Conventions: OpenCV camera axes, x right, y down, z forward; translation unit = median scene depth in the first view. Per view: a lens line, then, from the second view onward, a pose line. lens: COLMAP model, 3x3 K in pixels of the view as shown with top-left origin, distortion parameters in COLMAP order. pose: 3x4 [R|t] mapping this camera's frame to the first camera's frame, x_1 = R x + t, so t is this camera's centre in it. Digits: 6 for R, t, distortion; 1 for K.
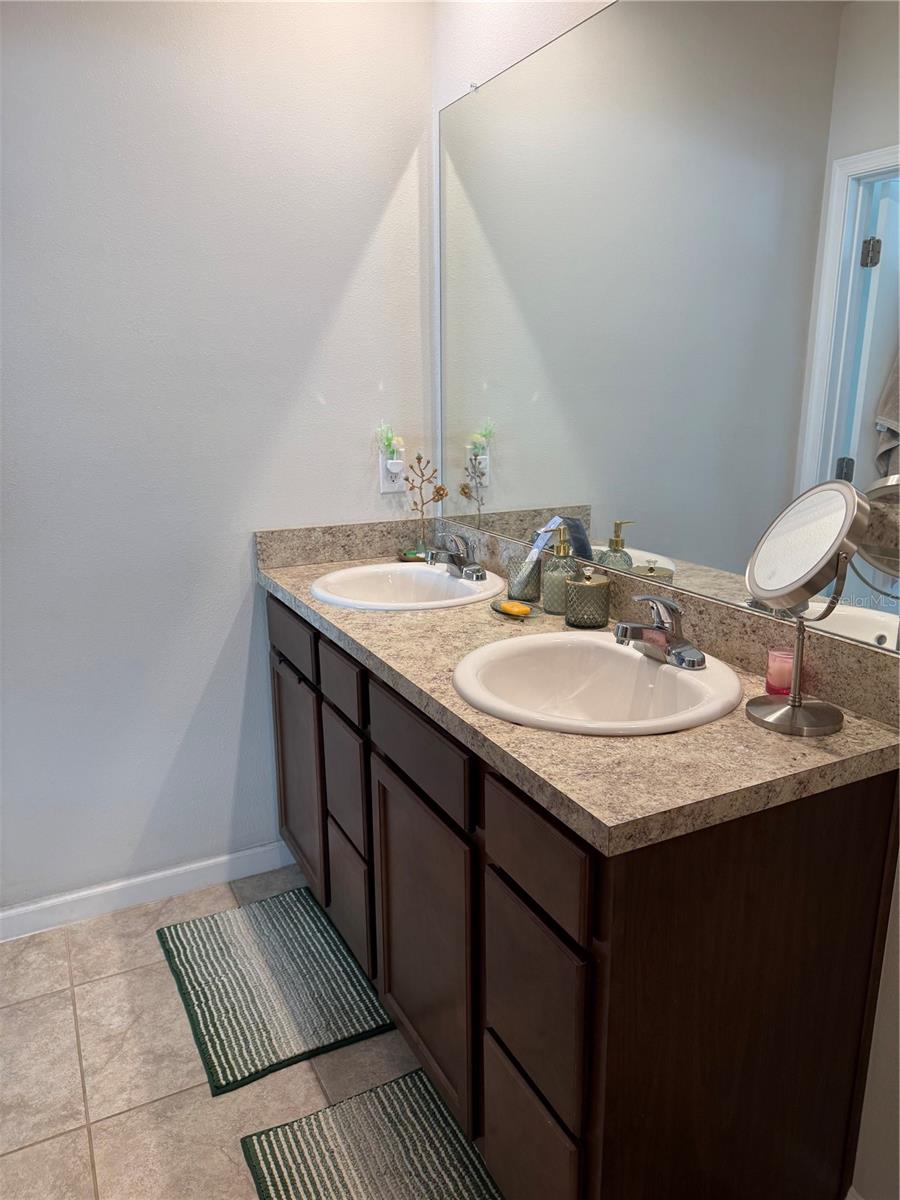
lens RADIAL K [[837.7, 0, 450.0], [0, 837.7, 600.0], [0, 0, 1]] dist [0.160226, -0.244974]
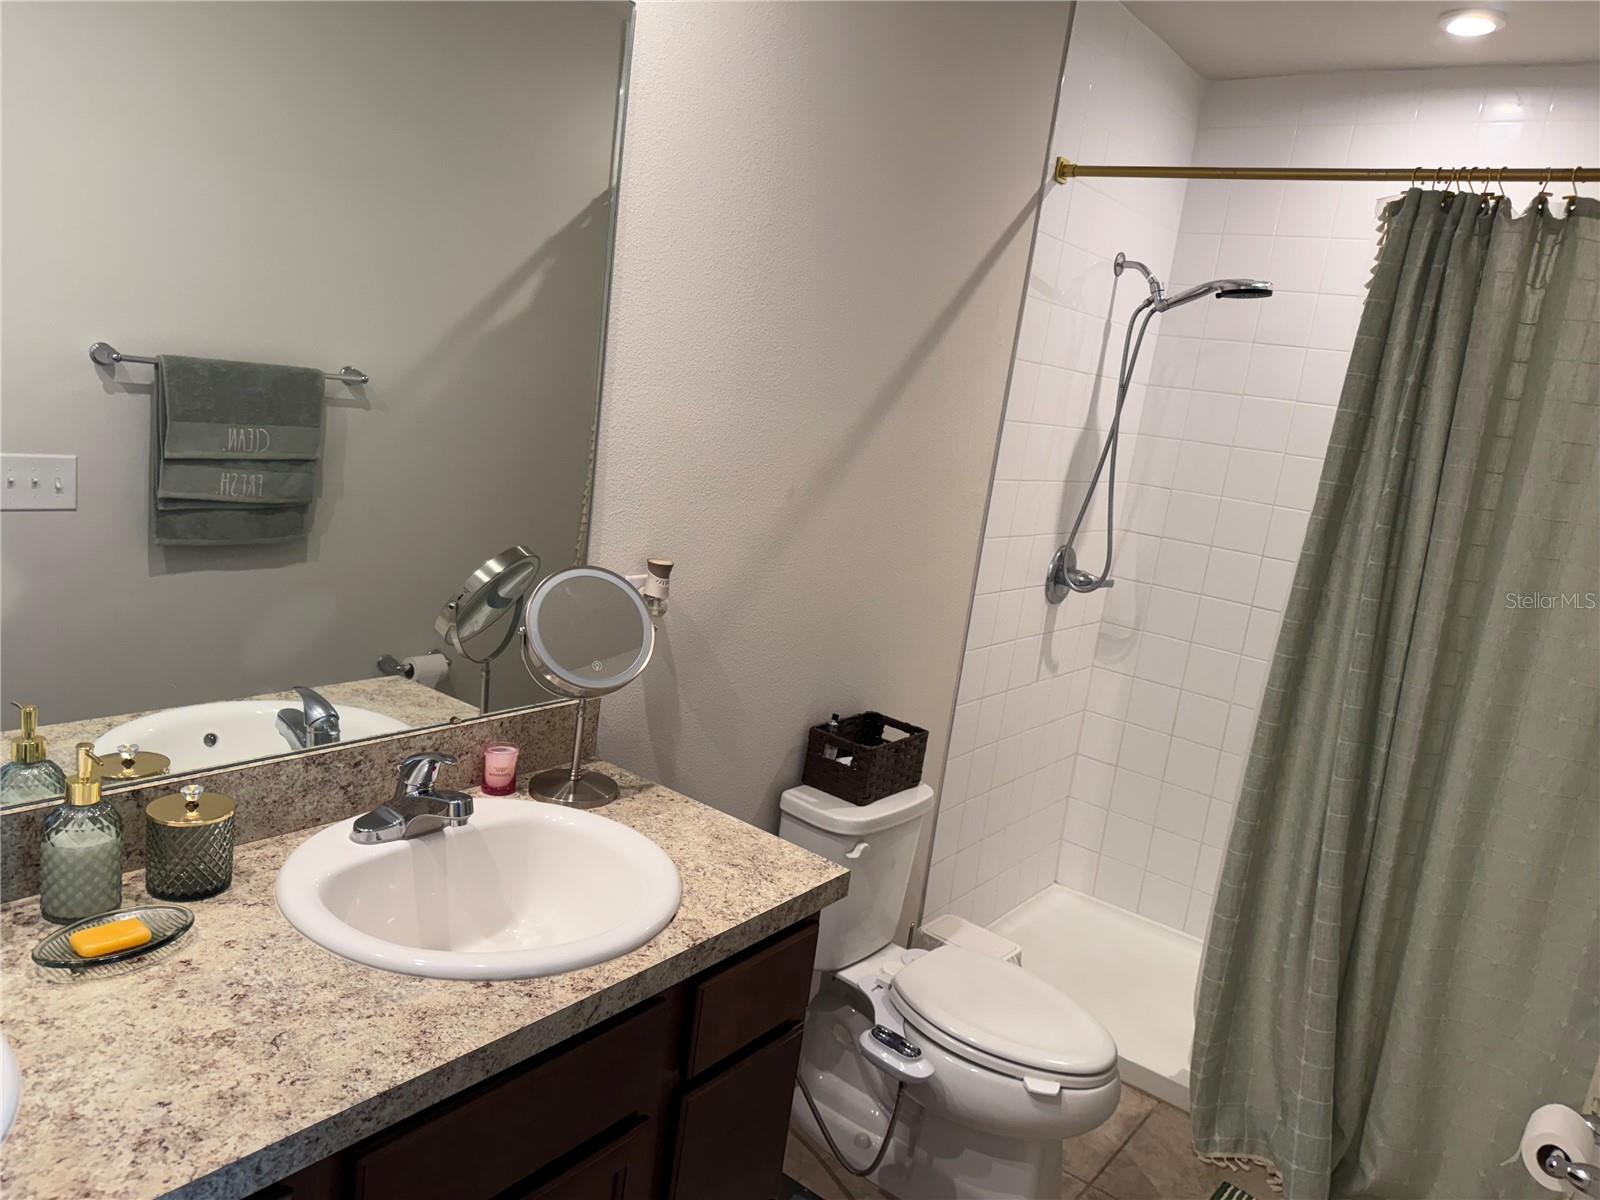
lens RADIAL K [[1117.0, 0, 805.4], [0, 1117.0, 611.3], [0, 0, 1]] dist [0.160226, -0.244974]
pose [[-0.423484, -0.235321, 0.874806, -0.722980], [0.098912, 0.947887, 0.302862, -0.381415], [-0.900488, 0.214787, -0.378139, 1.008496]]
